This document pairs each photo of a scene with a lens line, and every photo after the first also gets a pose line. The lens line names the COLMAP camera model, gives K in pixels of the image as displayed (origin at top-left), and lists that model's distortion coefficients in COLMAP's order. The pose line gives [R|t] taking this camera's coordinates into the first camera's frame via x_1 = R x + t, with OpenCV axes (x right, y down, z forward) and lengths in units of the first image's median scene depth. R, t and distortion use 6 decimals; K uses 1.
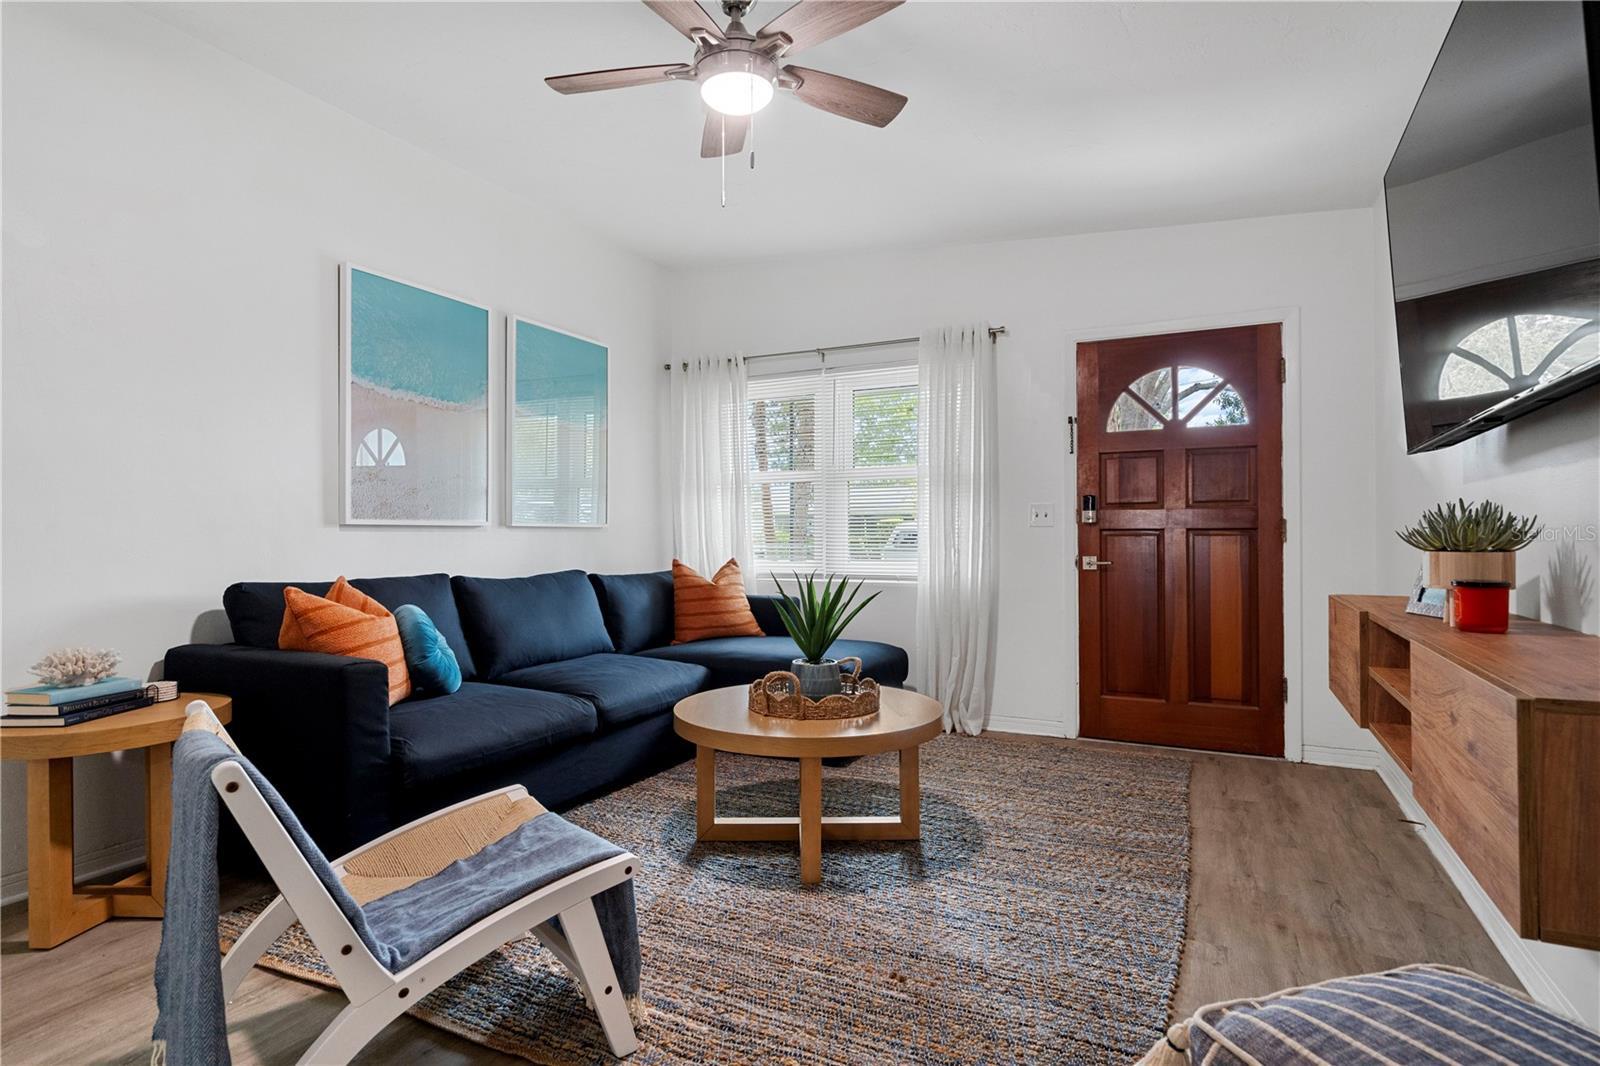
lens RADIAL K [[795.1, 0, 791.6], [0, 795.1, 539.8], [0, 0, 1]] dist [-0.001519, 0.000026]
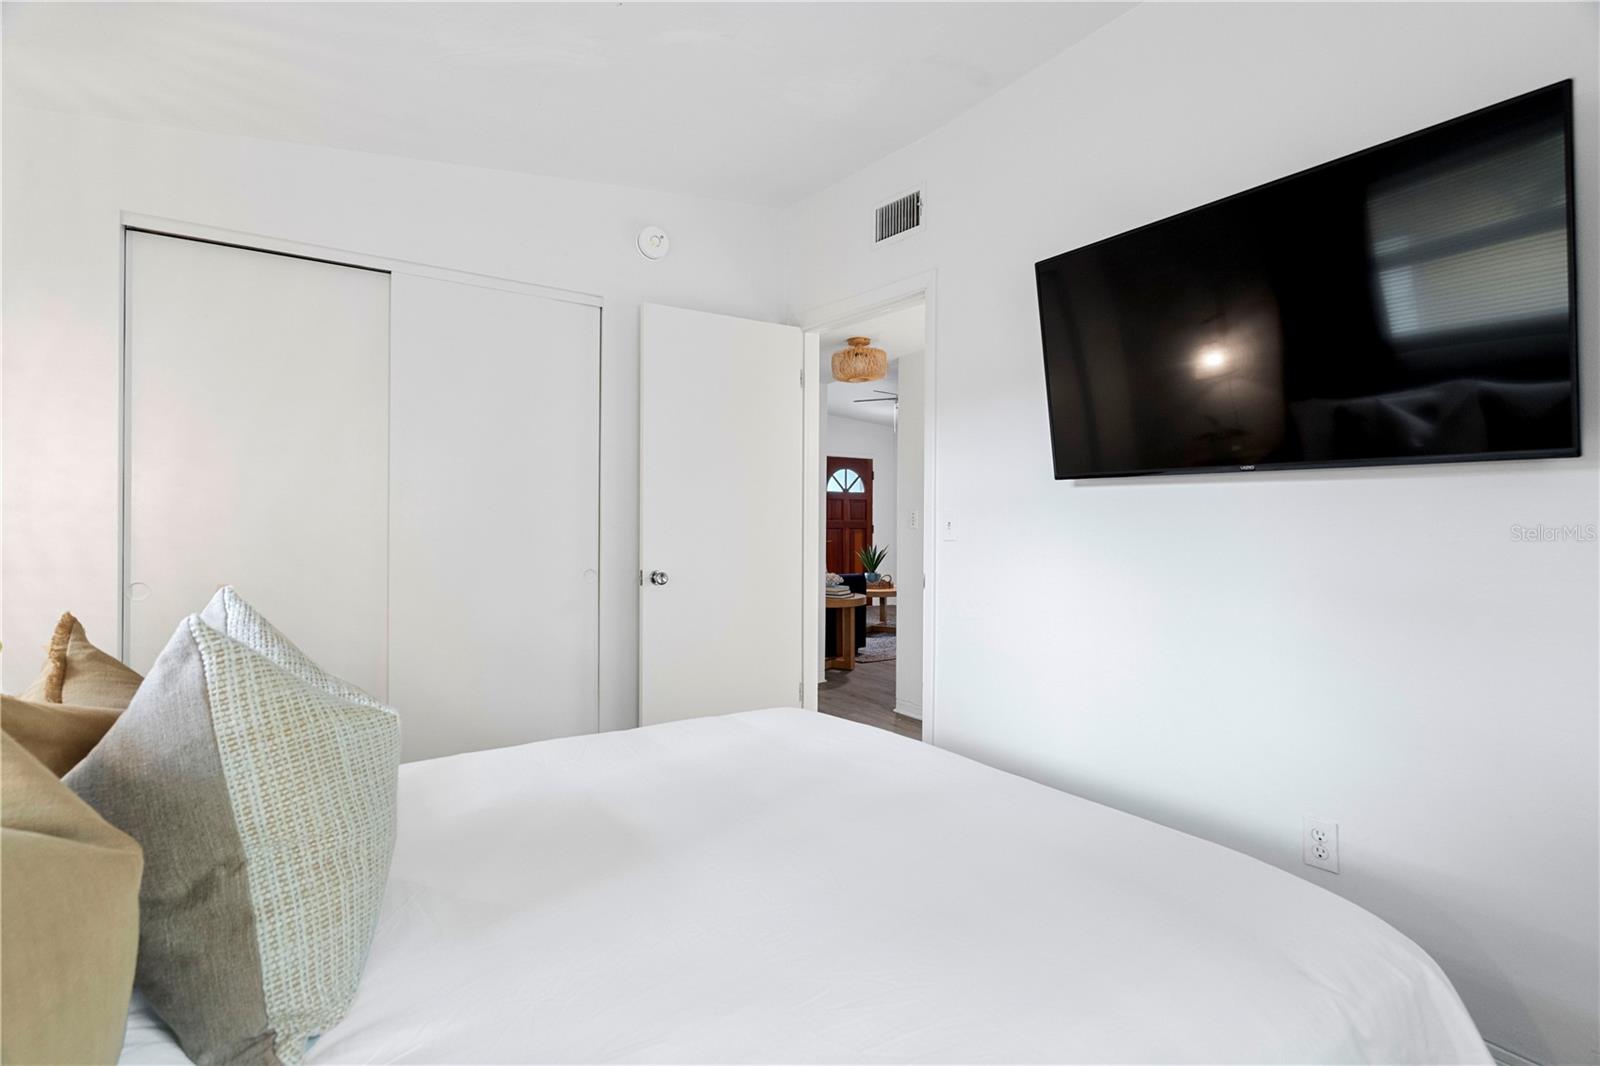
lens RADIAL K [[727.7, 0, 800.5], [0, 727.7, 528.1], [0, 0, 1]] dist [-0.003454, 0.002102]
pose [[0.519752, 0.004299, 0.854307, -1.780106], [-0.000384, 0.999988, -0.004799, -0.003142], [-0.854317, 0.002166, 0.519747, -0.175517]]
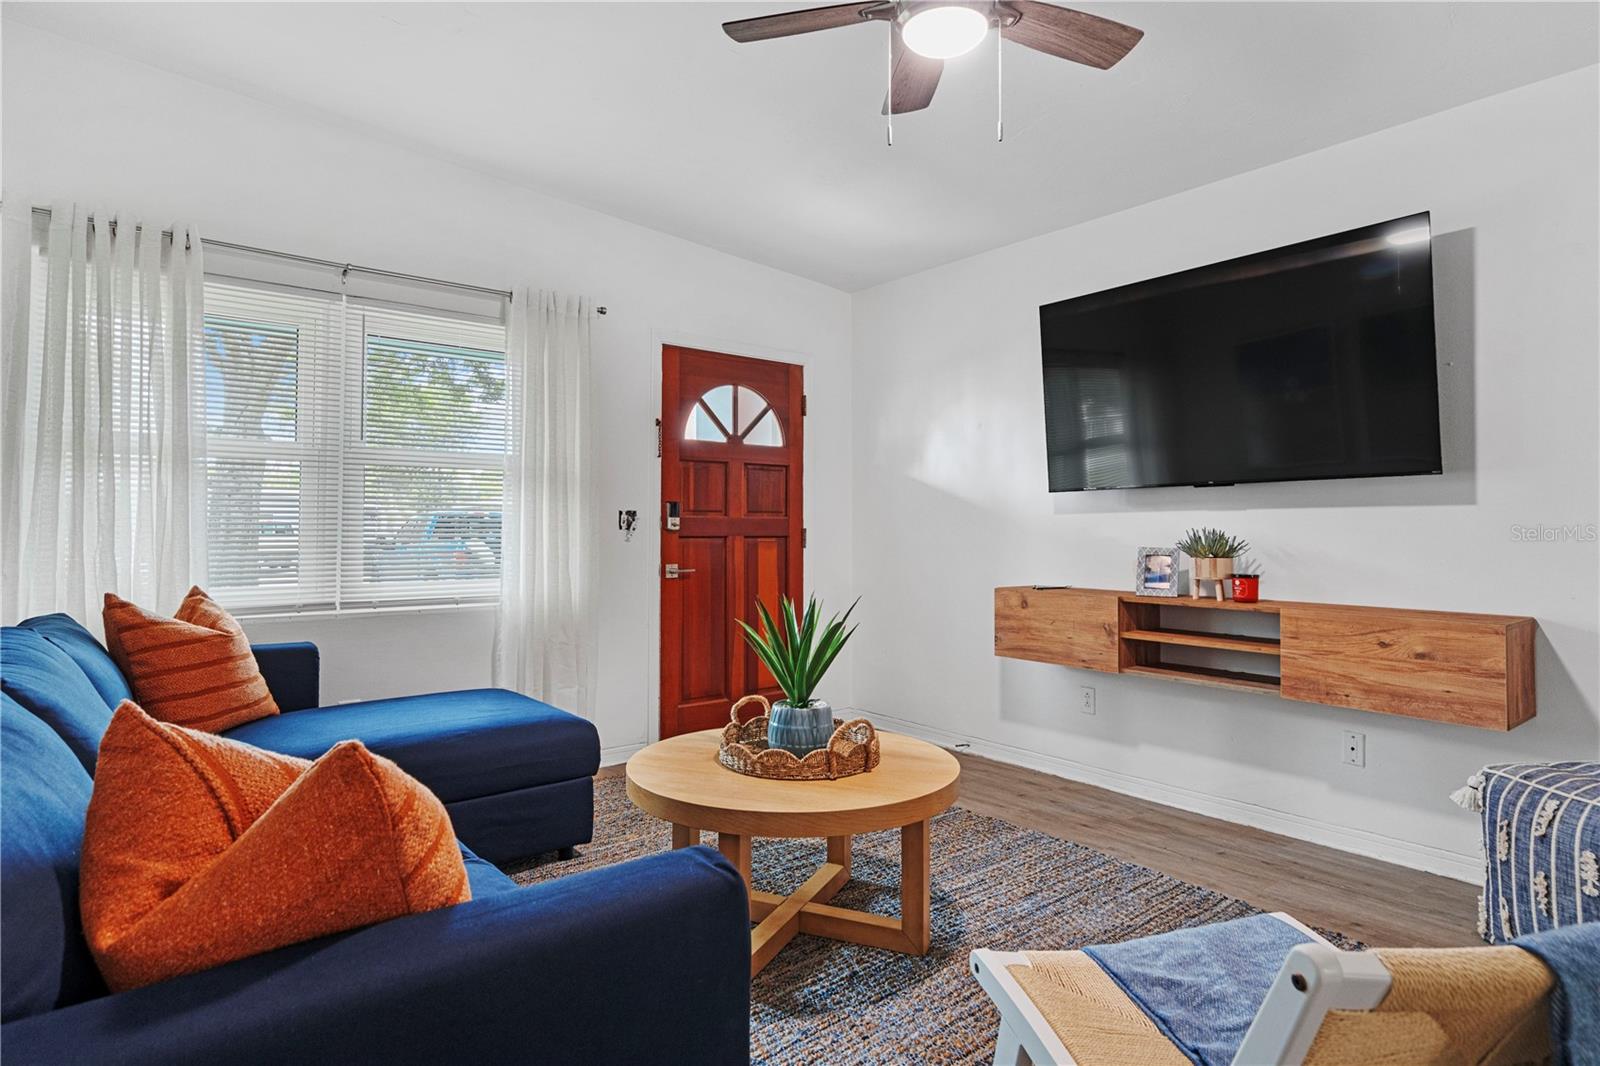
lens RADIAL K [[859.2, 0, 798.7], [0, 859.2, 517.3], [0, 0, 1]] dist [0.006042, 0.000855]
pose [[0.439860, 0.018865, 0.897868, -0.532548], [0.002539, 0.999749, -0.022249, -0.013607], [-0.898063, 0.012066, 0.439702, 0.421003]]
